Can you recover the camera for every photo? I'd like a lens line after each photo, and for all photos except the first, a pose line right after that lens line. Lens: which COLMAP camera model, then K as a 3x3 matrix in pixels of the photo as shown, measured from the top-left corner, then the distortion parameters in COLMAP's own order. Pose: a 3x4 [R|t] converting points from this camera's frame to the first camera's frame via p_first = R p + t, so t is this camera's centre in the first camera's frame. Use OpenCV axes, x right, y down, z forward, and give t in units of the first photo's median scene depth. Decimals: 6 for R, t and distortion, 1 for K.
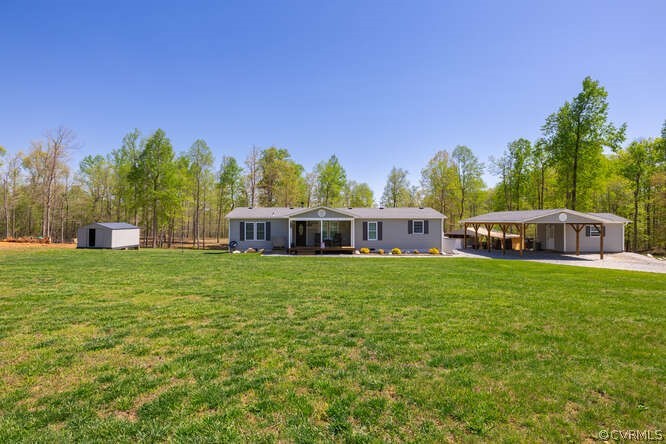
lens RADIAL K [[398.8, 0, 332.9], [0, 398.8, 220.7], [0, 0, 1]] dist [0.001908, 0.002152]
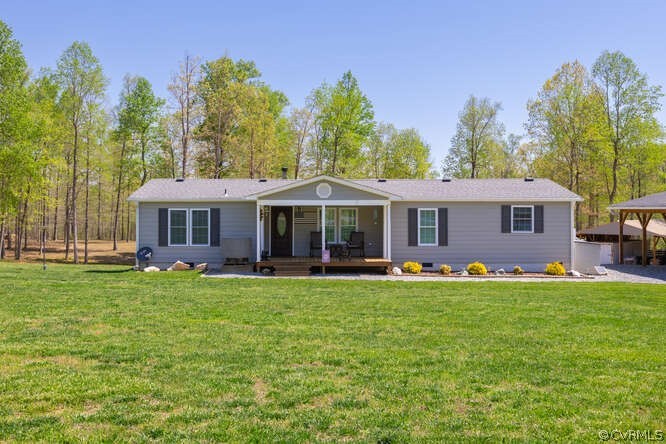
lens RADIAL K [[398.8, 0, 333.3], [0, 398.8, 223.9], [0, 0, 1]] dist [0.001908, 0.002152]
pose [[0.998896, -0.000353, -0.046986, 0.006713], [-0.000061, 0.999961, -0.008803, 0.026473], [0.046987, 0.008796, 0.998857, 0.510561]]
